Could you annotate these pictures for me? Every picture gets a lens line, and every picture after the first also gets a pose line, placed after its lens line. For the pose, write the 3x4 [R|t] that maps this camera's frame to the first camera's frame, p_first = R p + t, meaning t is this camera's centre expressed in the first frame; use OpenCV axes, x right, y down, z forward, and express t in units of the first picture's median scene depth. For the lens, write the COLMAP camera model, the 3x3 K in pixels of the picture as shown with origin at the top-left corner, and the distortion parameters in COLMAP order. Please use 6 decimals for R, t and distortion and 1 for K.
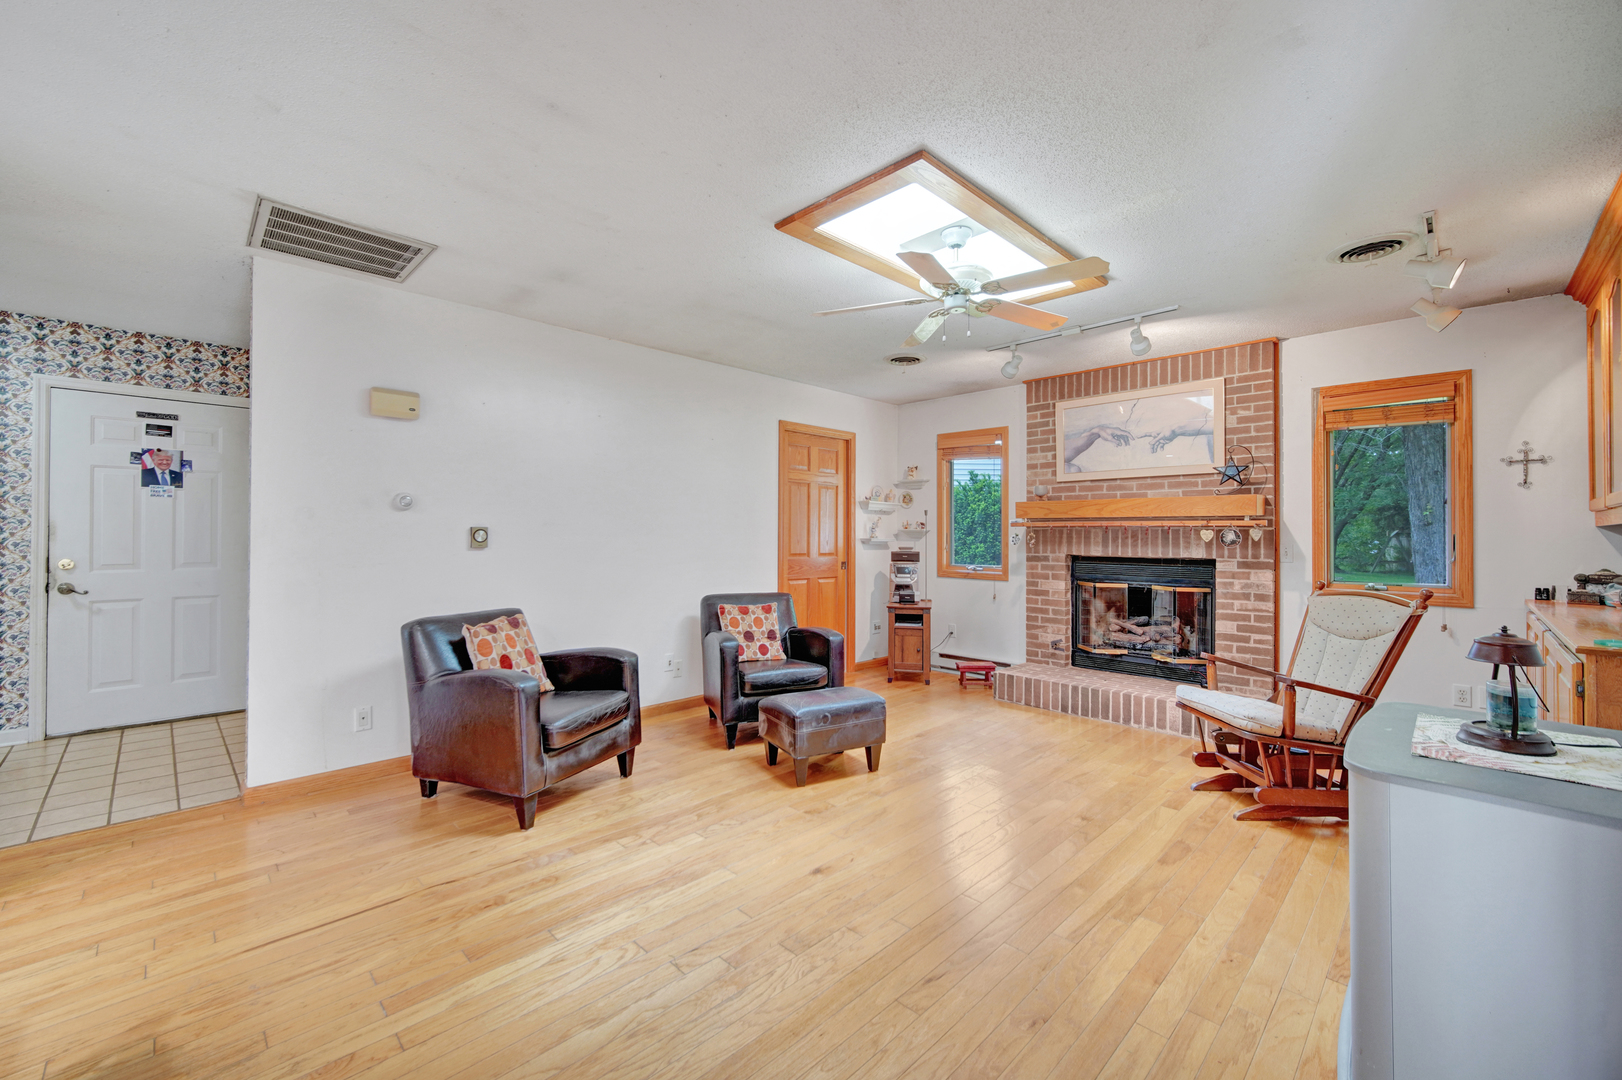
lens RADIAL K [[653.1, 0, 804.0], [0, 653.1, 526.9], [0, 0, 1]] dist [0.001553, 0.000211]
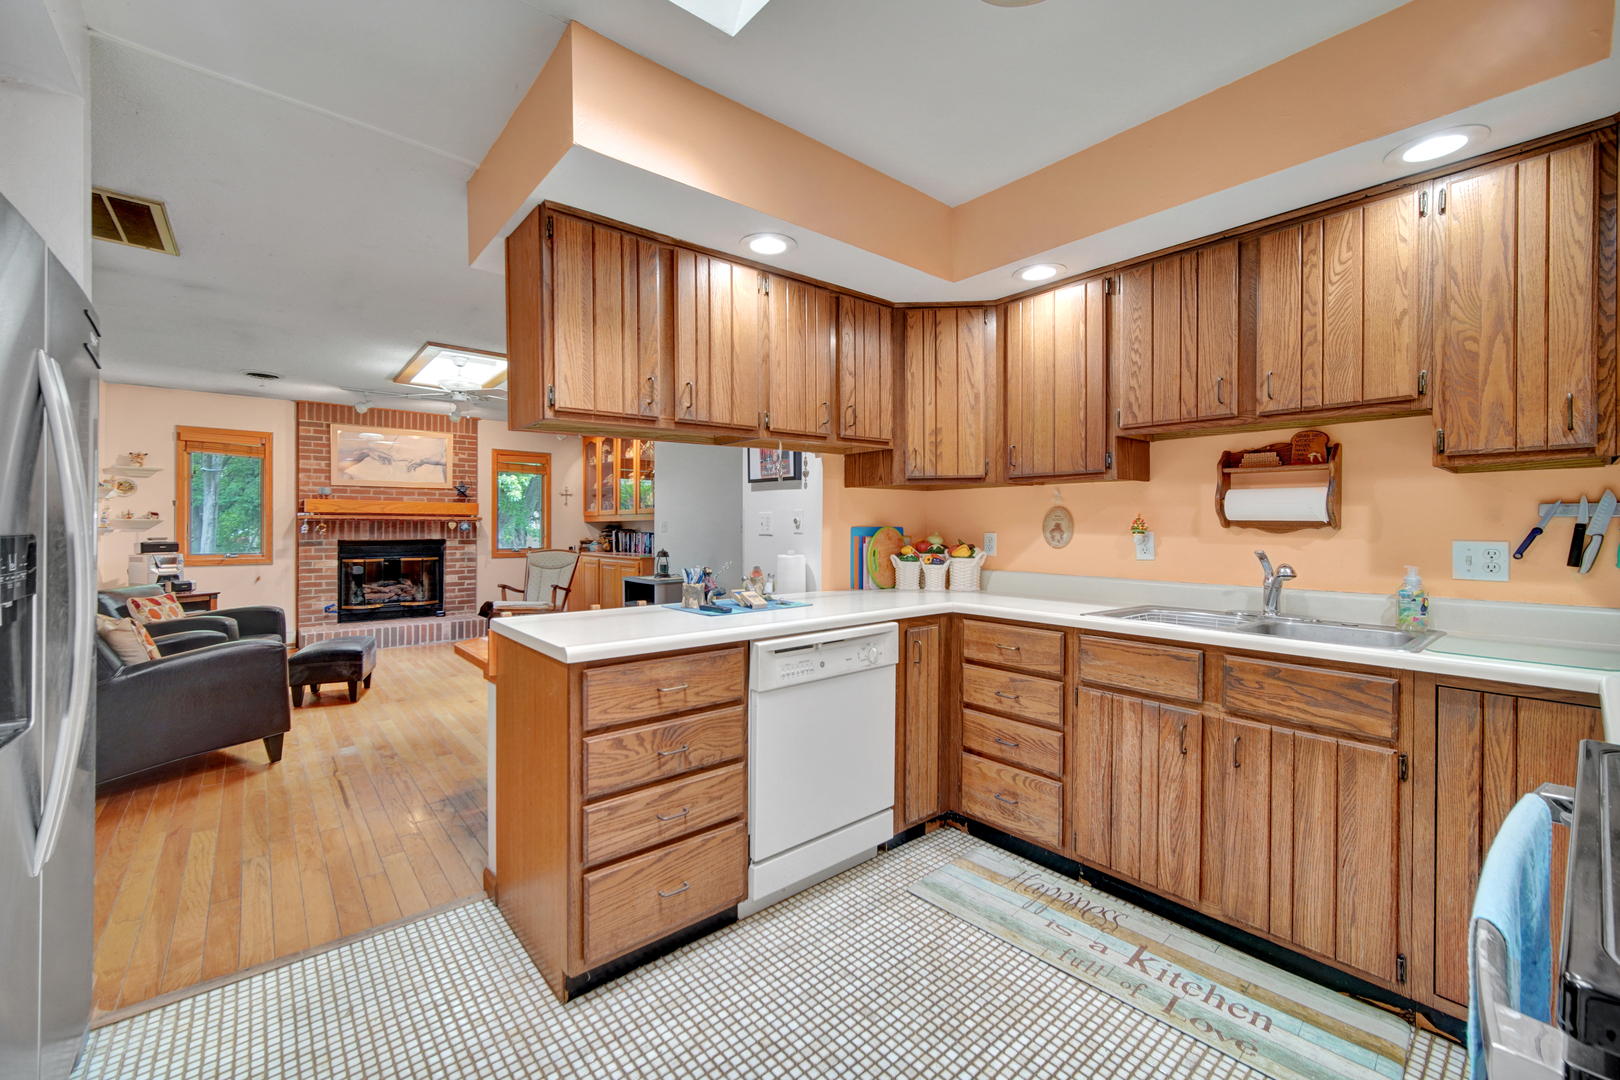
lens RADIAL K [[655.4, 0, 803.6], [0, 655.4, 530.3], [0, 0, 1]] dist [-0.001177, -0.000216]
pose [[0.078195, -0.008265, 0.996904, -0.914159], [-0.012663, 0.999877, 0.009283, -0.001685], [-0.996858, -0.013350, 0.078081, -0.054887]]
